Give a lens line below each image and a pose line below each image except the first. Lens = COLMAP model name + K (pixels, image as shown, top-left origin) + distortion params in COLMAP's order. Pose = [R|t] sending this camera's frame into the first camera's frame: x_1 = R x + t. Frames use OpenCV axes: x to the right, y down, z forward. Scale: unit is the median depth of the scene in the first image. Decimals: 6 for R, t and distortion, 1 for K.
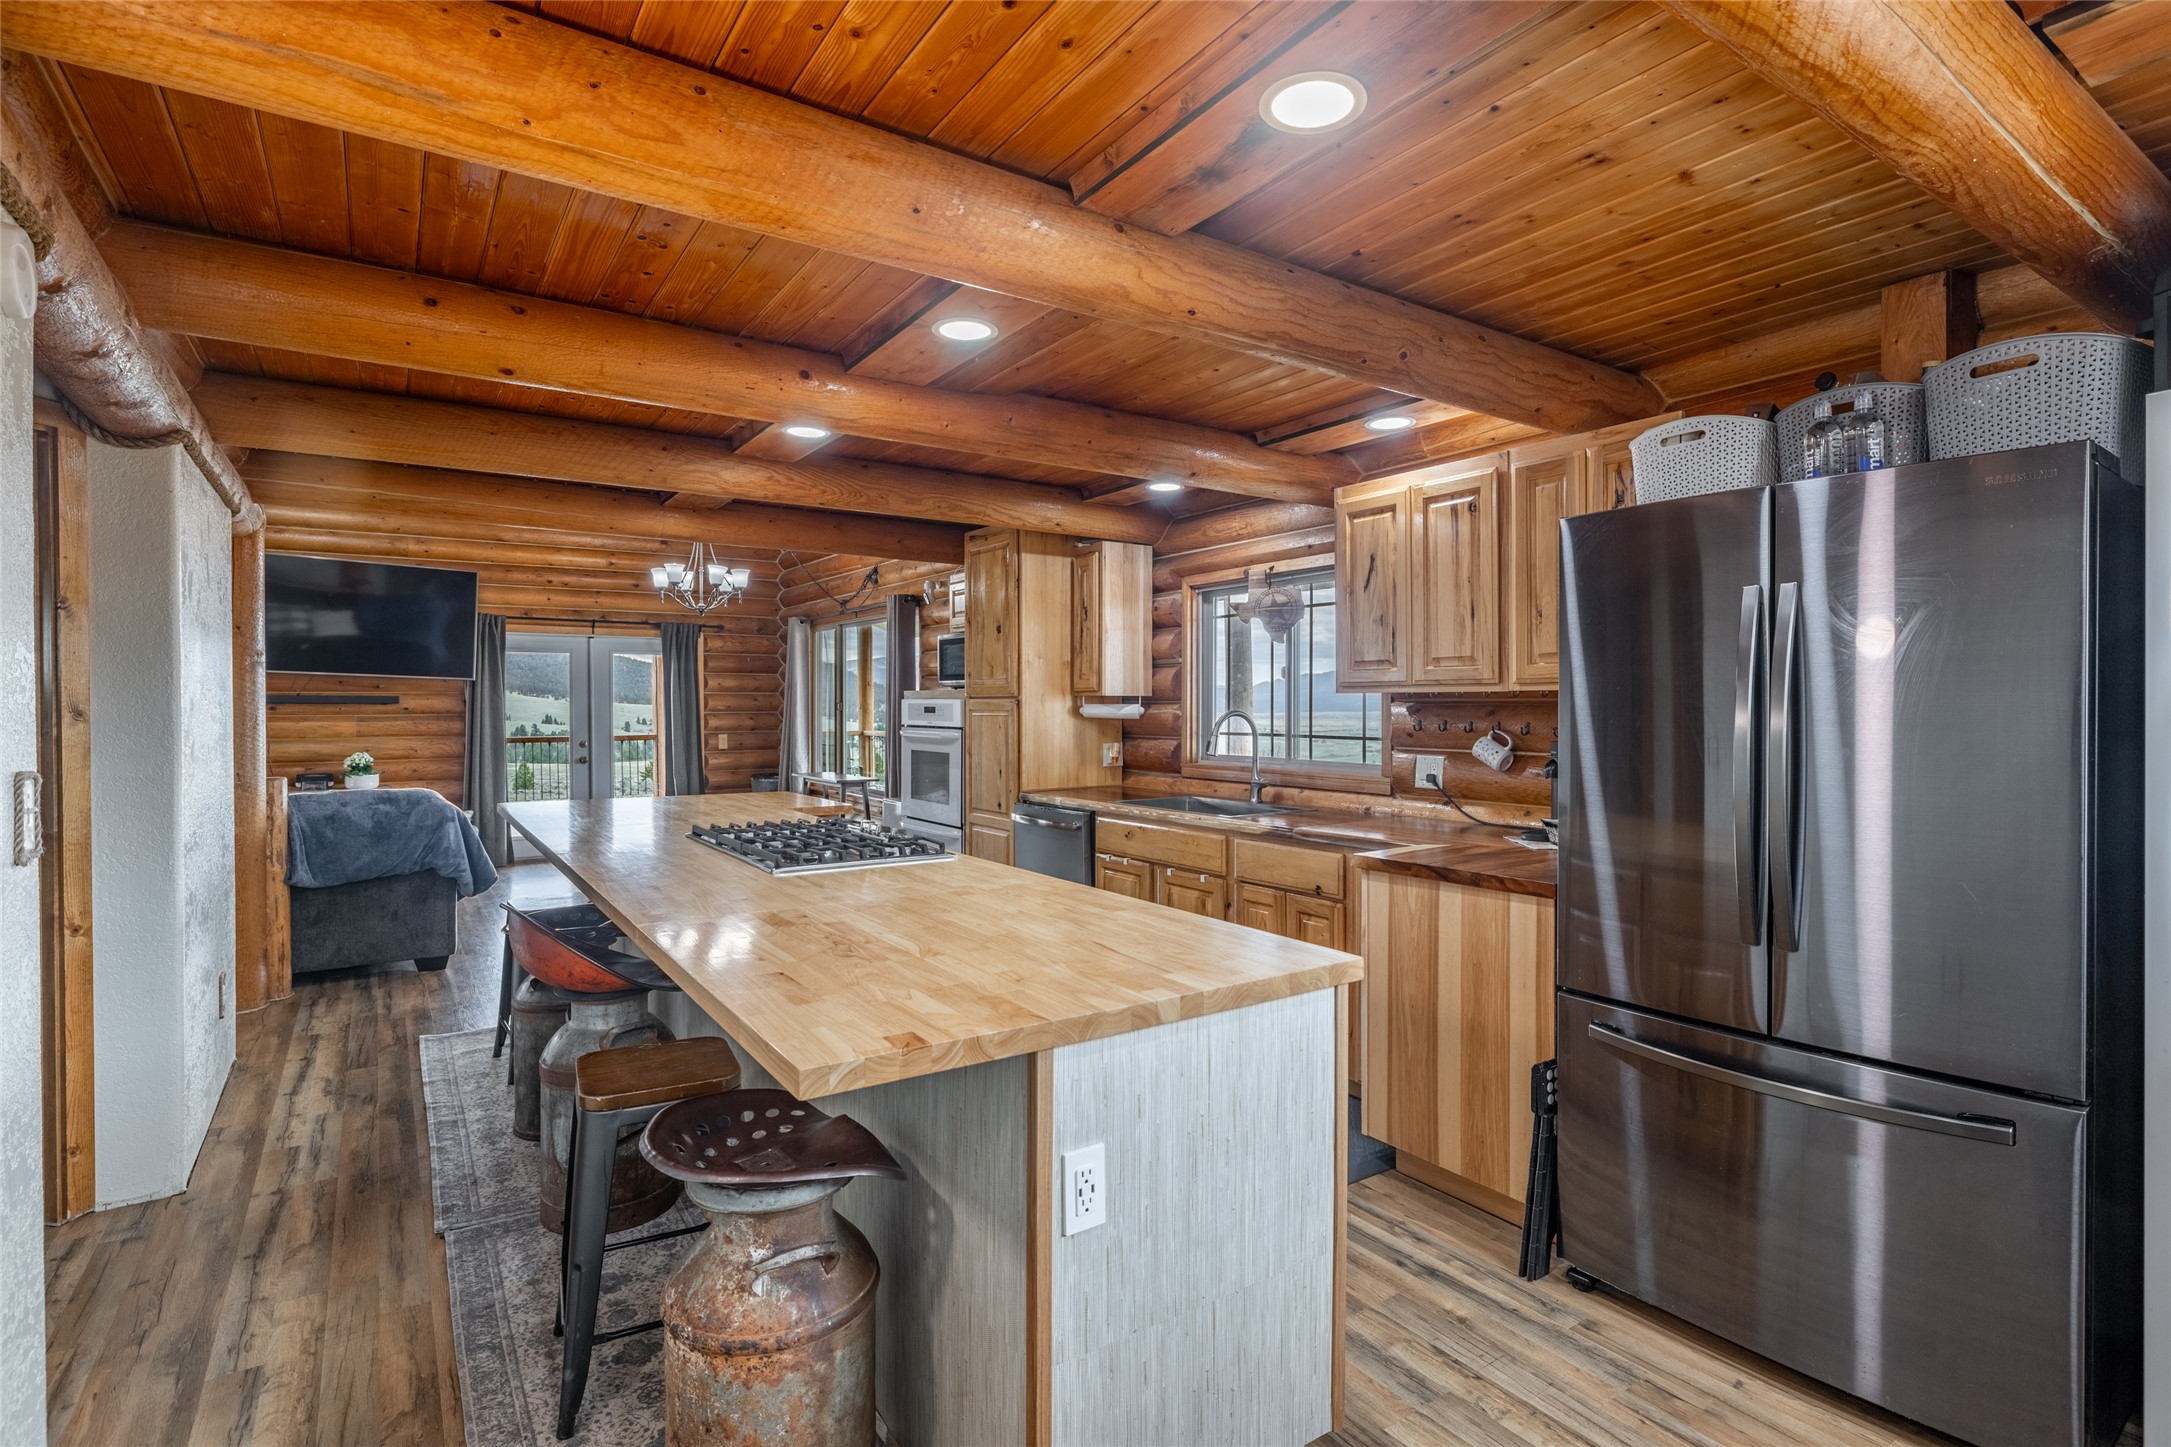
lens RADIAL K [[1044.6, 0, 1085.5], [0, 1044.6, 723.5], [0, 0, 1]] dist [-0.001862, 0.000185]
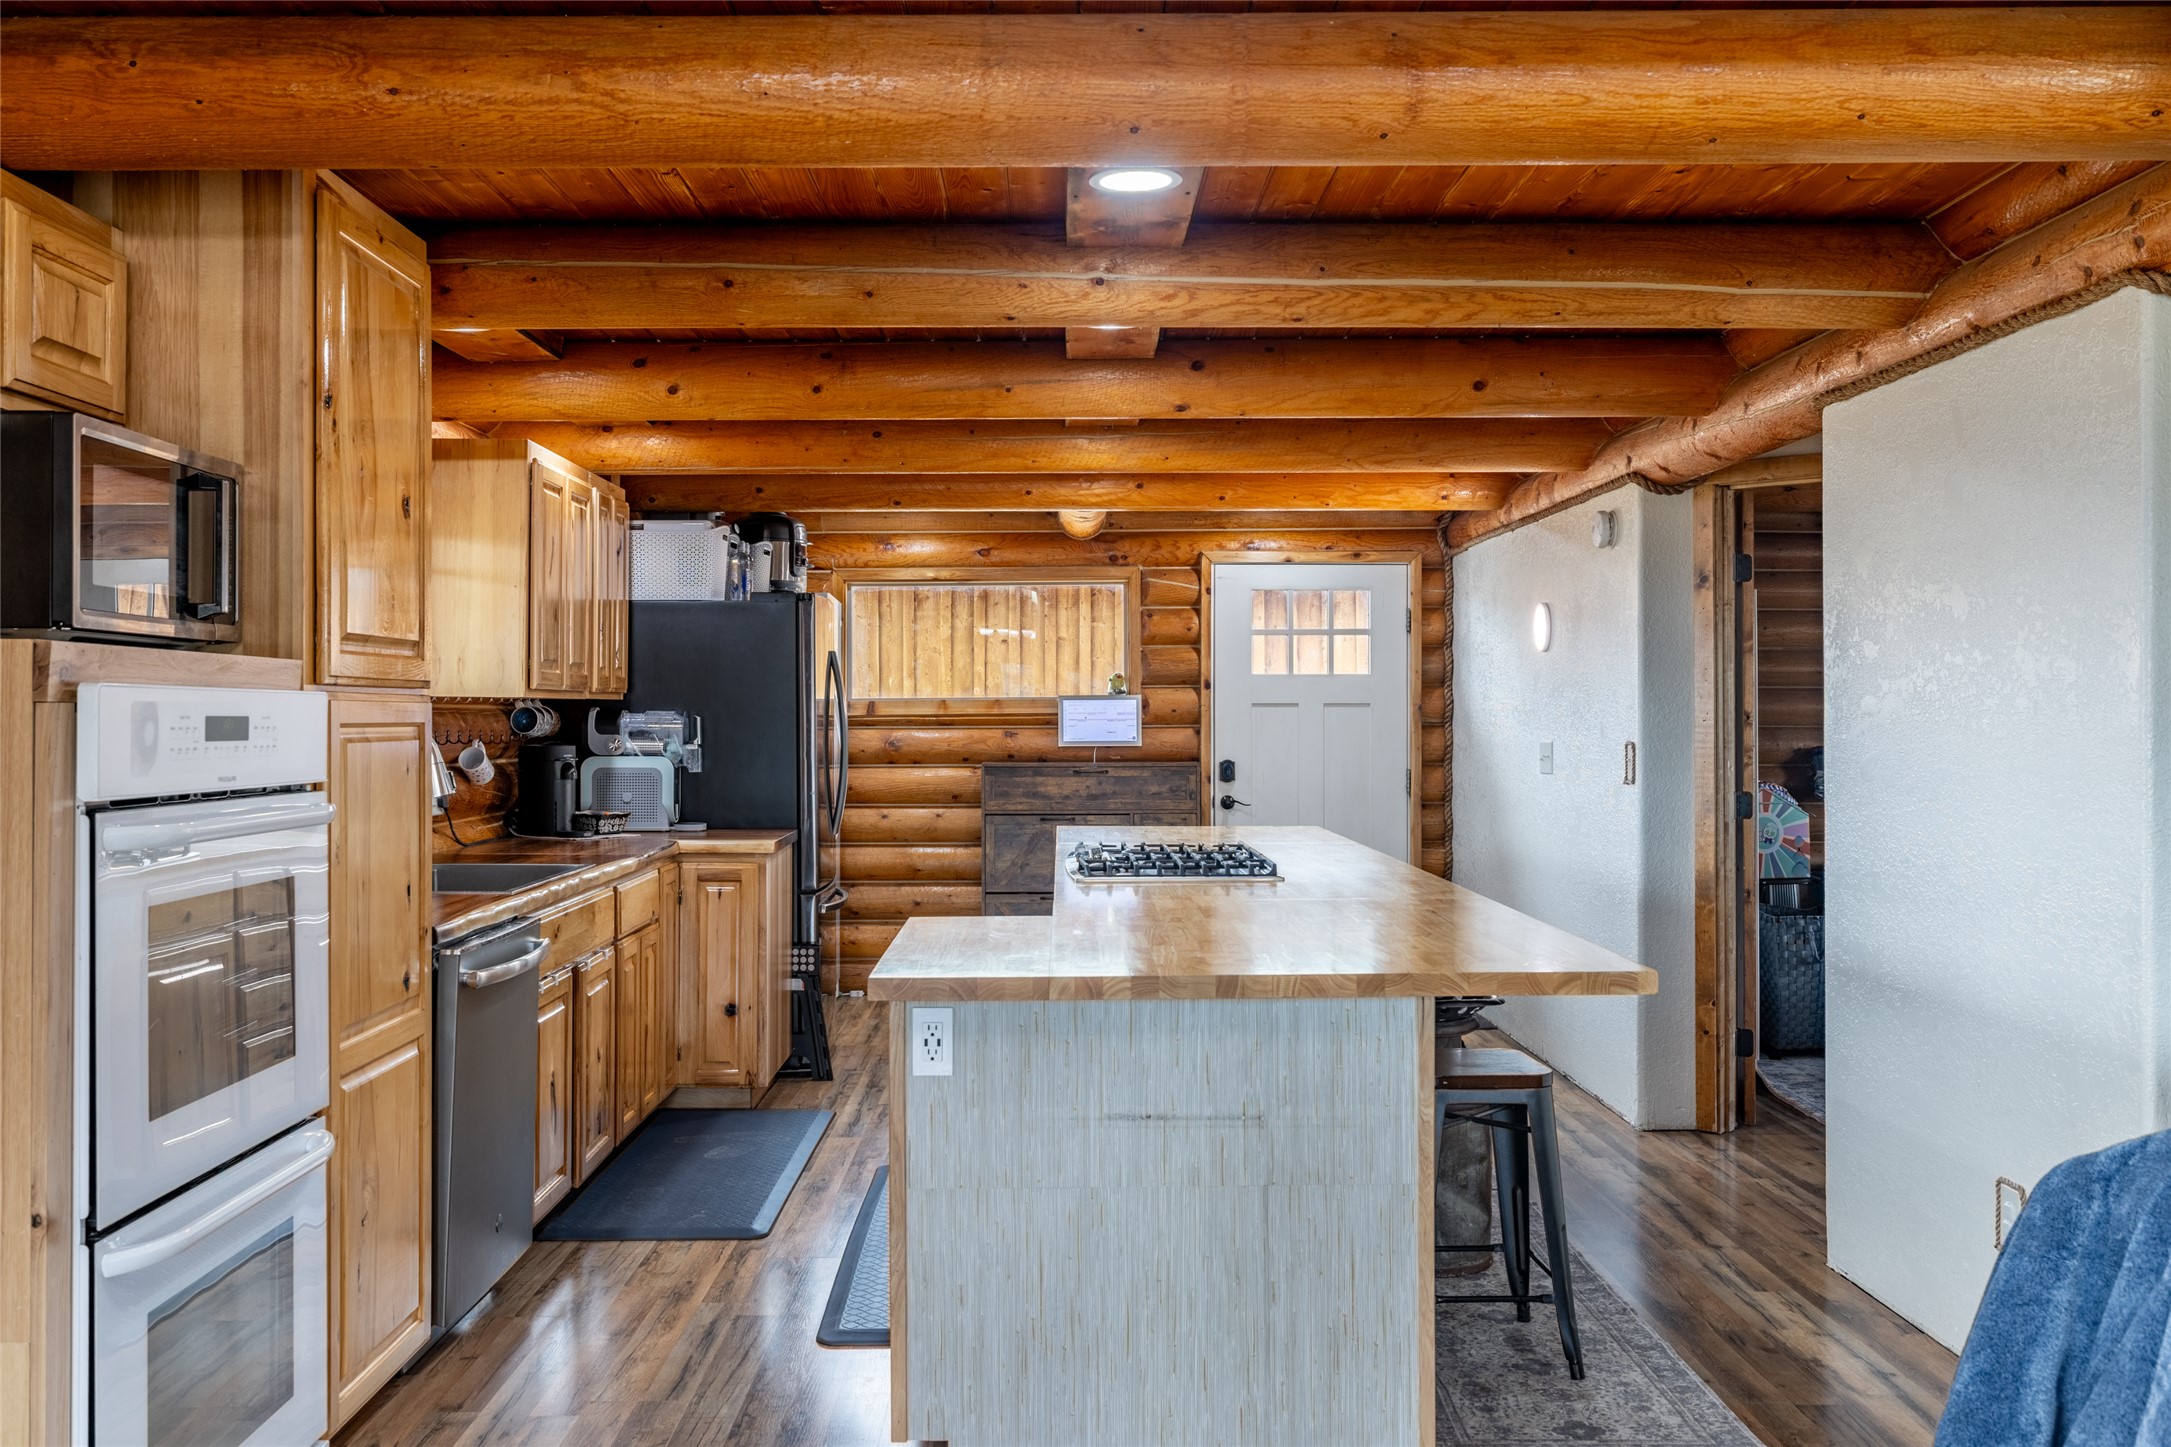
lens RADIAL K [[1881.0, 0, 1090.5], [0, 1881.0, 711.0], [0, 0, 1]] dist [0.004047, 0.004323]
pose [[-0.839924, 0.002699, 0.542697, -0.873391], [0.011747, 0.999844, 0.013208, -0.031731], [-0.542577, 0.017469, -0.839825, 1.924845]]
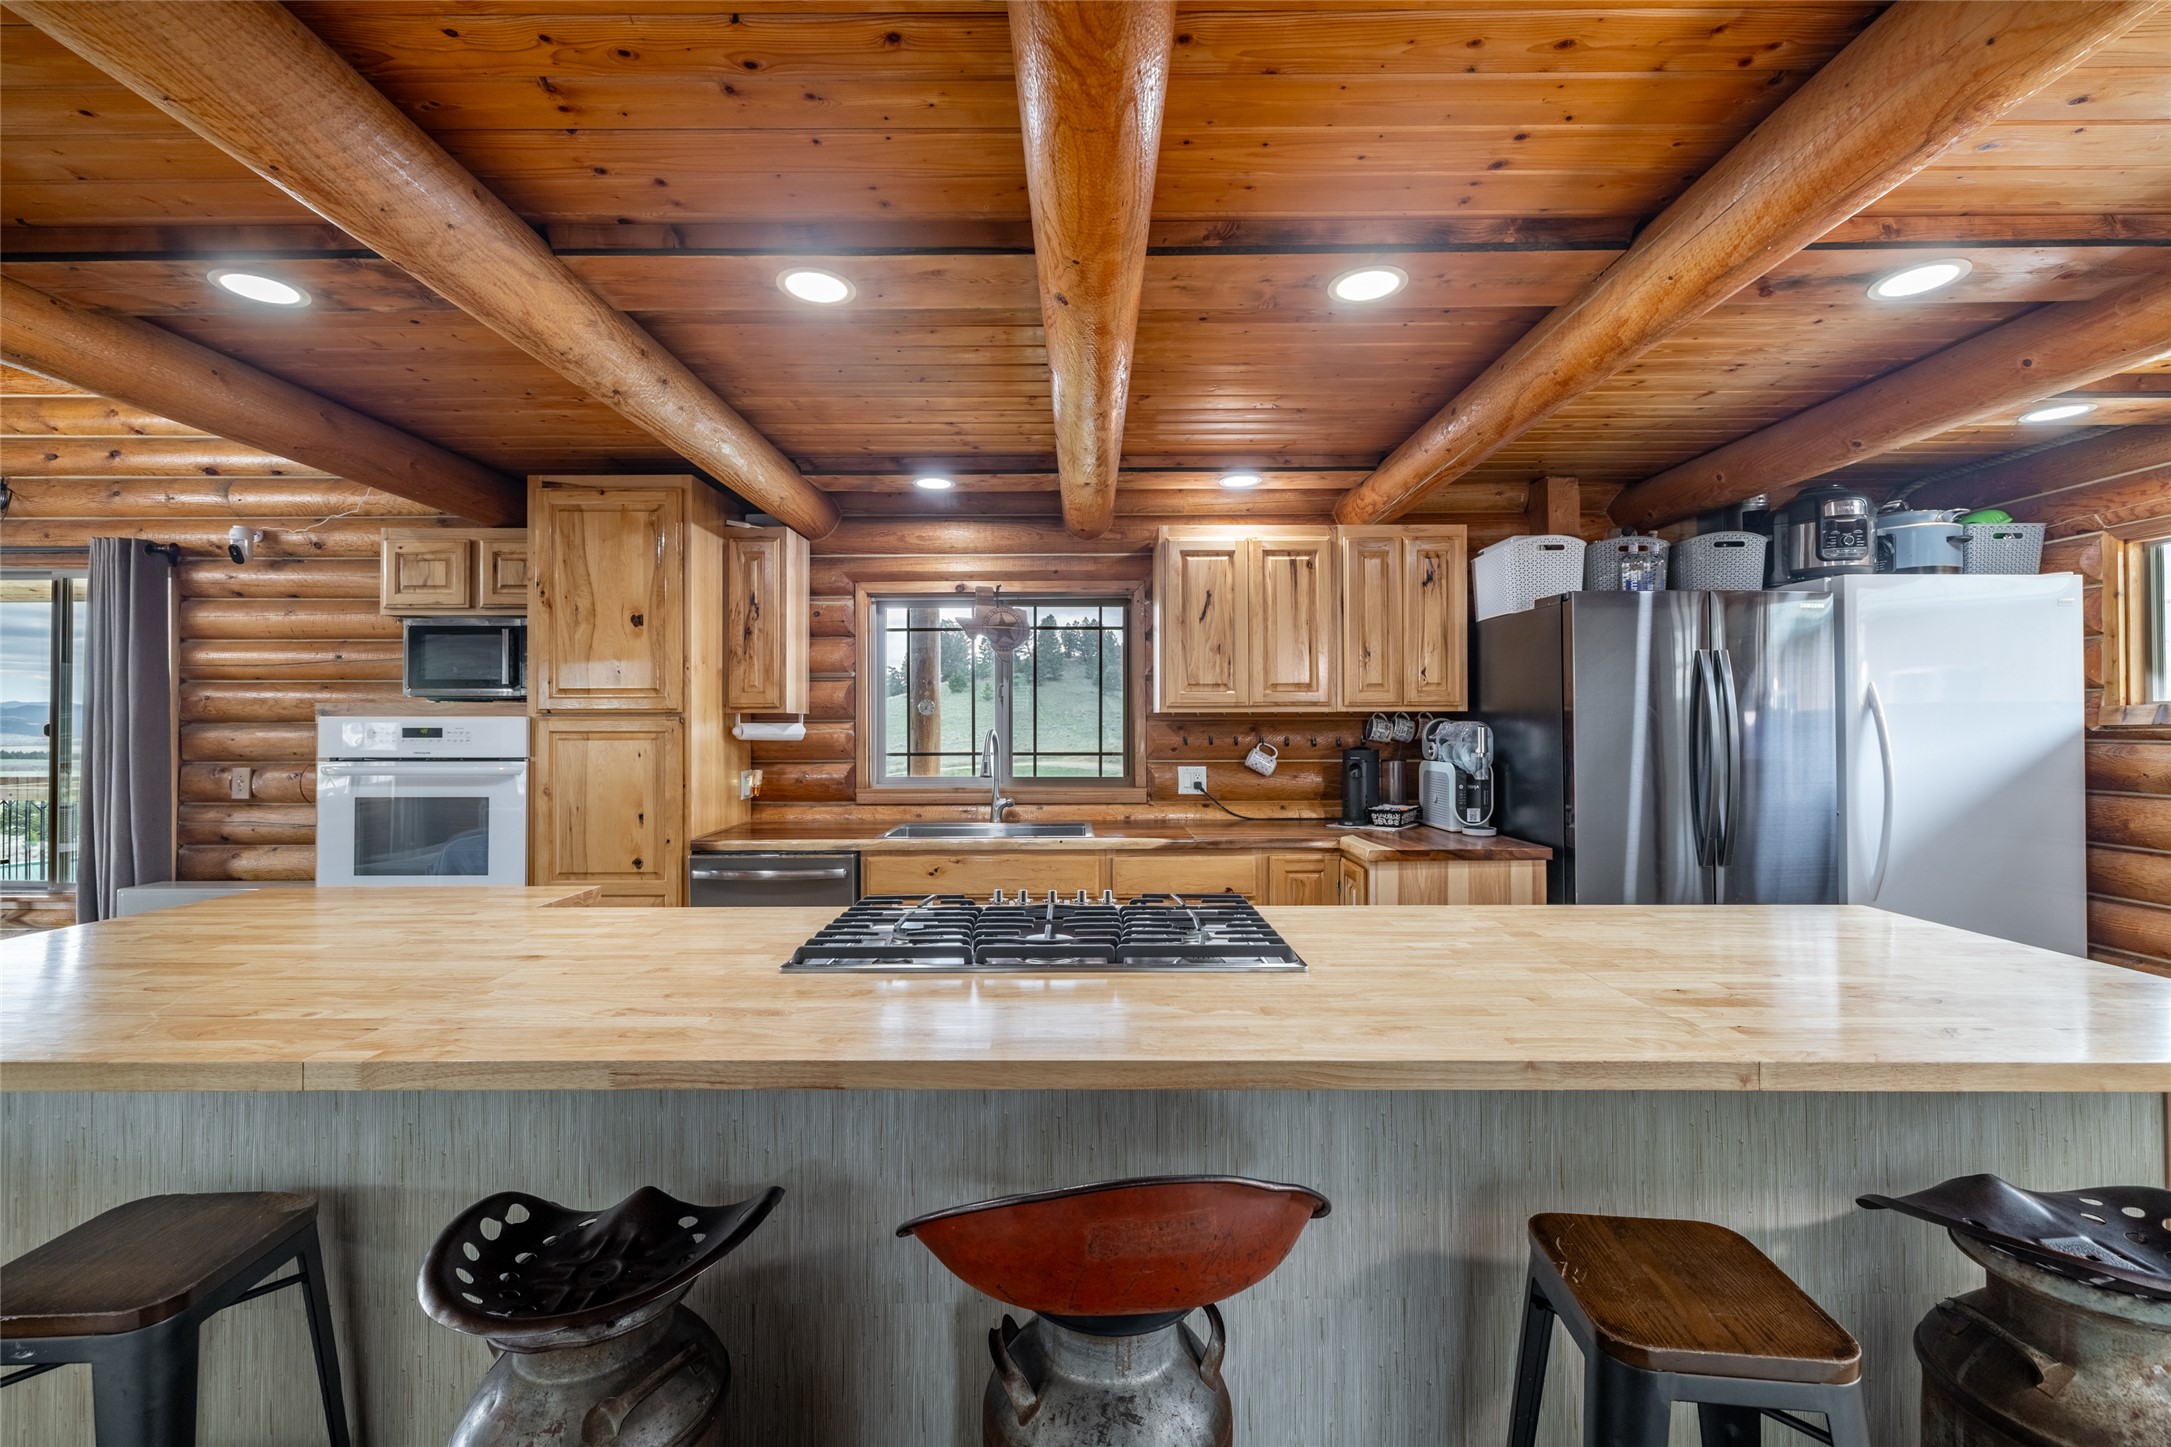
lens RADIAL K [[909.8, 0, 1078.4], [0, 909.8, 714.4], [0, 0, 1]] dist [-0.000349, -0.000087]
pose [[0.559562, 0.007414, 0.828755, -0.585669], [0.017267, 0.999639, -0.020602, -0.008589], [-0.828608, 0.025838, 0.559232, 0.529820]]
